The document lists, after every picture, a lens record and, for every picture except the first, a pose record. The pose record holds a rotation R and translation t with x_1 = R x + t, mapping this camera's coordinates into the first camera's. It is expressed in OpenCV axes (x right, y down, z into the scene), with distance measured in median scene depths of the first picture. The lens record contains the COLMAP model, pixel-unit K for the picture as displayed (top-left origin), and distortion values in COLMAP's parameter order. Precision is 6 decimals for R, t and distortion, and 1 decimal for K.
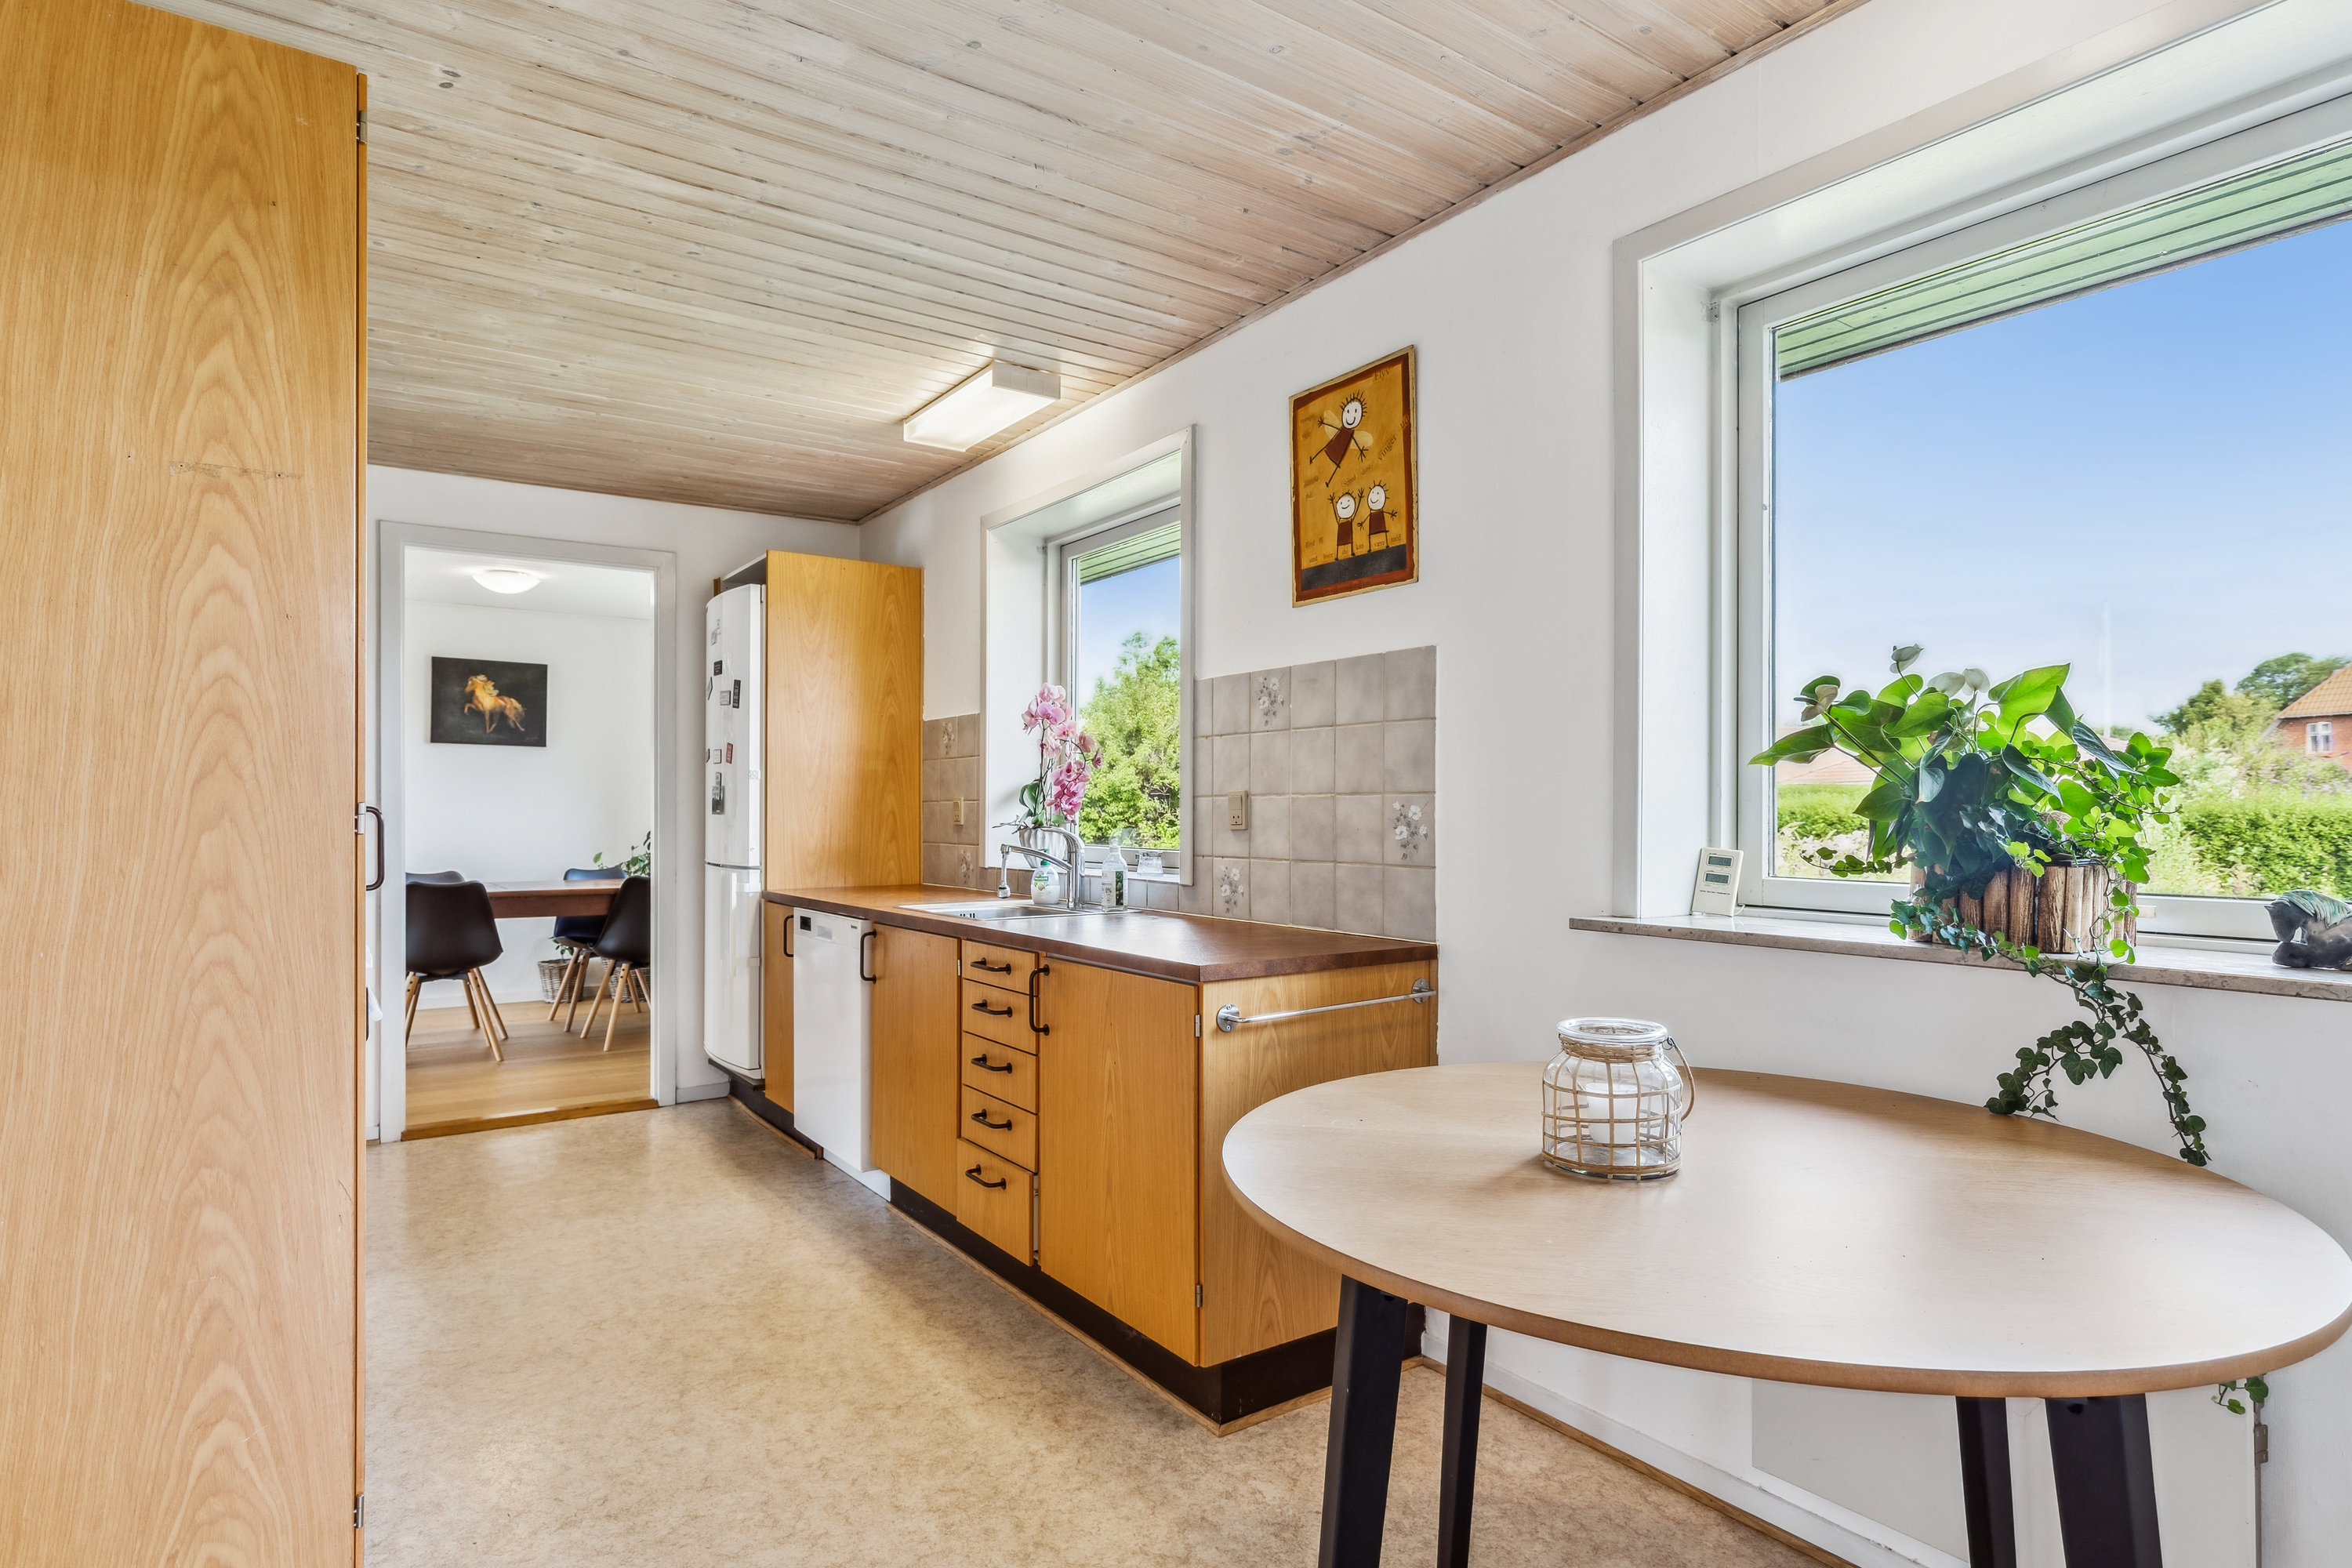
lens RADIAL K [[1251.1, 0, 1184.7], [0, 1251.1, 807.2], [0, 0, 1]] dist [-0.003052, -0.000284]
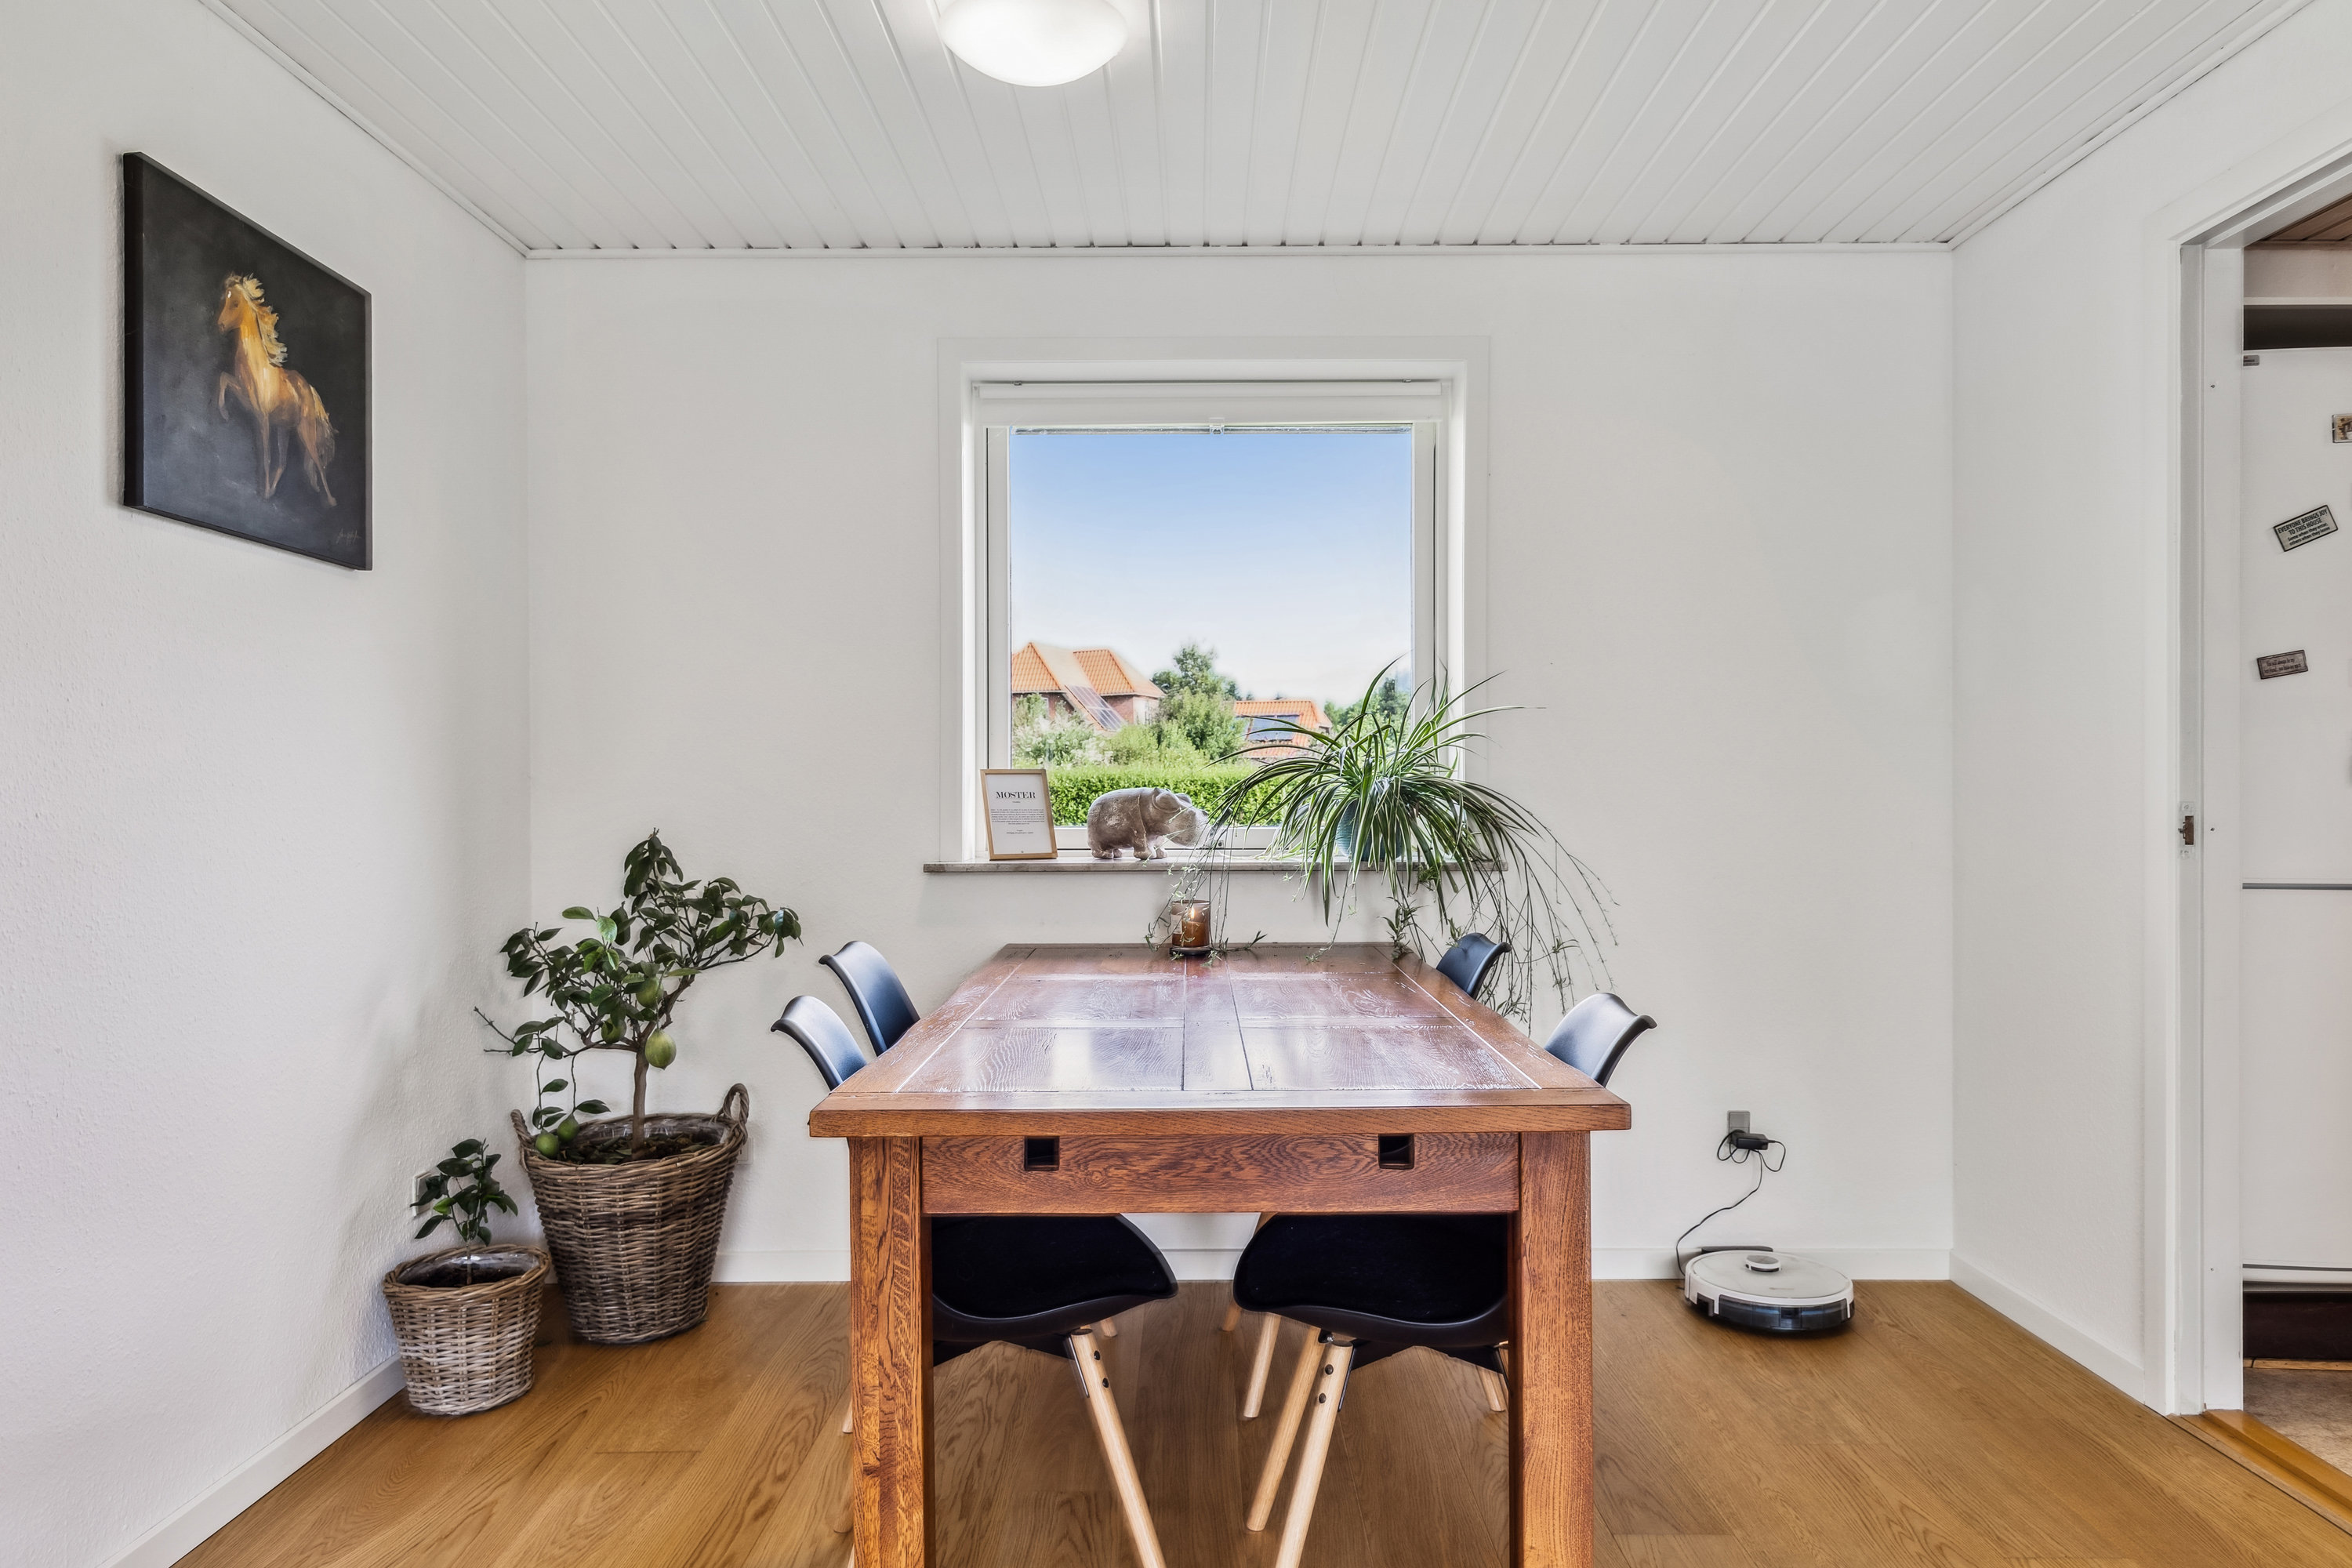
lens RADIAL K [[1526.7, 0, 1181.7], [0, 1526.7, 784.9], [0, 0, 1]] dist [0.003170, -0.003960]
pose [[0.576068, -0.007008, 0.817372, -0.713616], [0.000168, 0.999964, 0.008455, -0.000521], [-0.817402, -0.004733, 0.576048, 0.649175]]
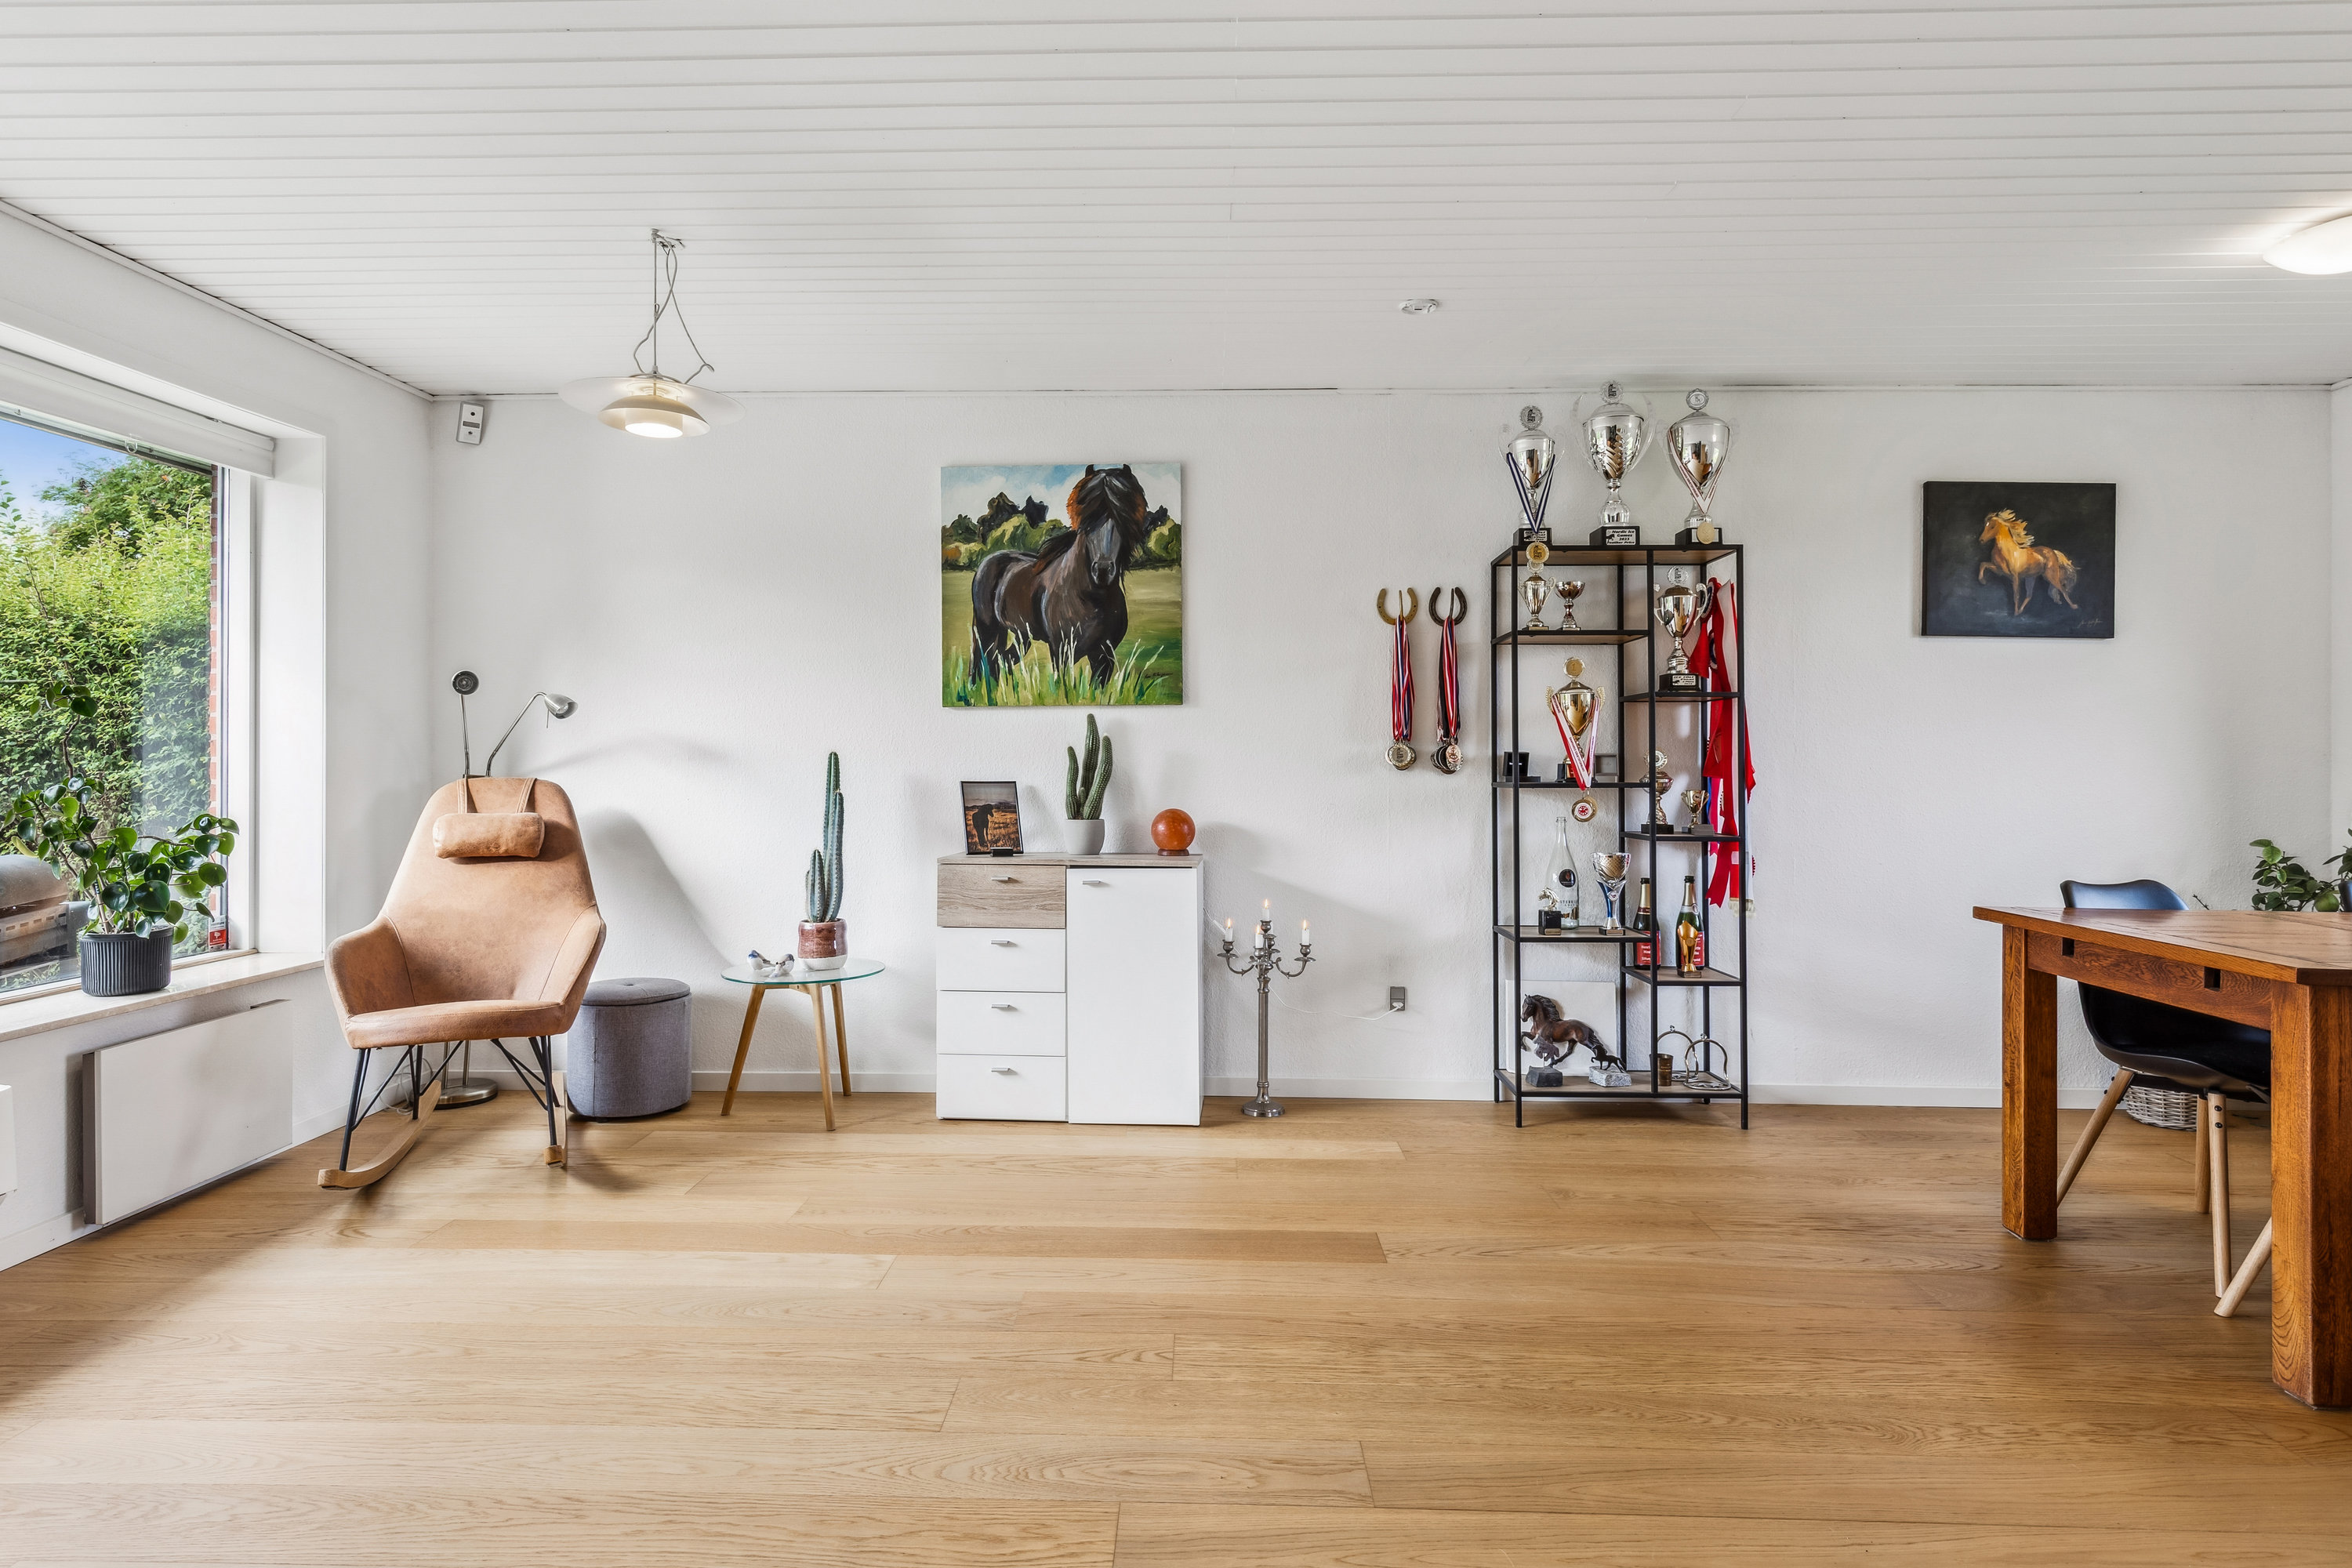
lens RADIAL K [[1260.0, 0, 1164.7], [0, 1260.0, 745.2], [0, 0, 1]] dist [-0.002791, 0.000238]
pose [[0.803792, 0.000397, -0.594910, -0.530069], [-0.000638, 1.000000, -0.000194, -0.002536], [0.594910, 0.000536, 0.803792, 0.338507]]
